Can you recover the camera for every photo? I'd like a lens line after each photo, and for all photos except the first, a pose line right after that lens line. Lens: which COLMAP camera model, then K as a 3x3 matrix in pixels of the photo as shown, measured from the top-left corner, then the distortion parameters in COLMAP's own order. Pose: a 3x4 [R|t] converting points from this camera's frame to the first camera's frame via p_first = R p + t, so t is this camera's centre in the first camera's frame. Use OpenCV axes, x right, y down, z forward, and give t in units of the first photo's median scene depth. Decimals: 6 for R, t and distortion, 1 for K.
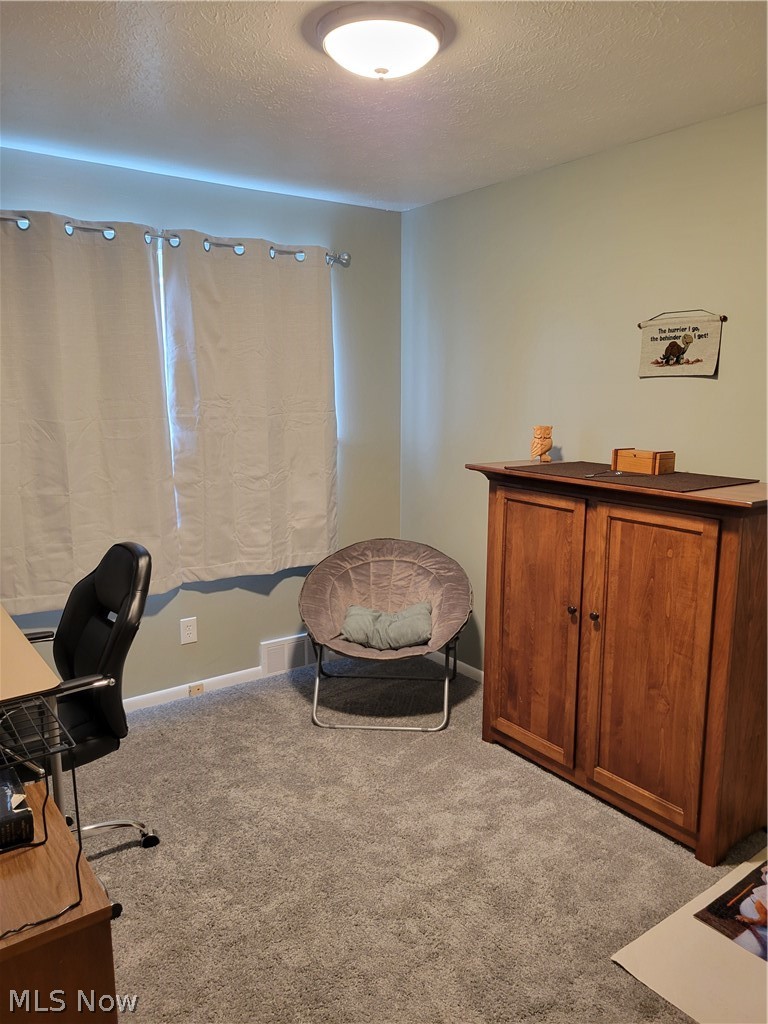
lens RADIAL K [[748.2, 0, 382.6], [0, 748.2, 516.5], [0, 0, 1]] dist [0.012962, 0.001794]
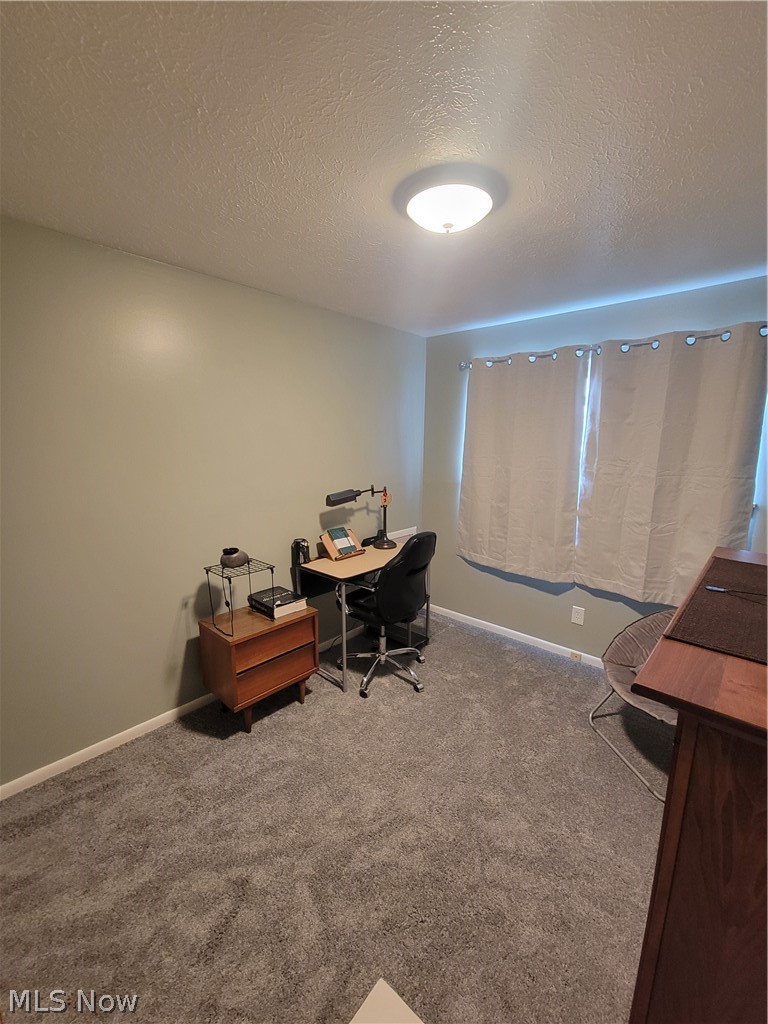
lens RADIAL K [[417.6, 0, 381.7], [0, 417.6, 511.0], [0, 0, 1]] dist [0.001960, 0.000260]
pose [[0.206910, 0.169207, -0.963617, 0.433913], [-0.179551, 0.974769, 0.132612, -0.090865], [0.961743, 0.145580, 0.232071, 0.424701]]
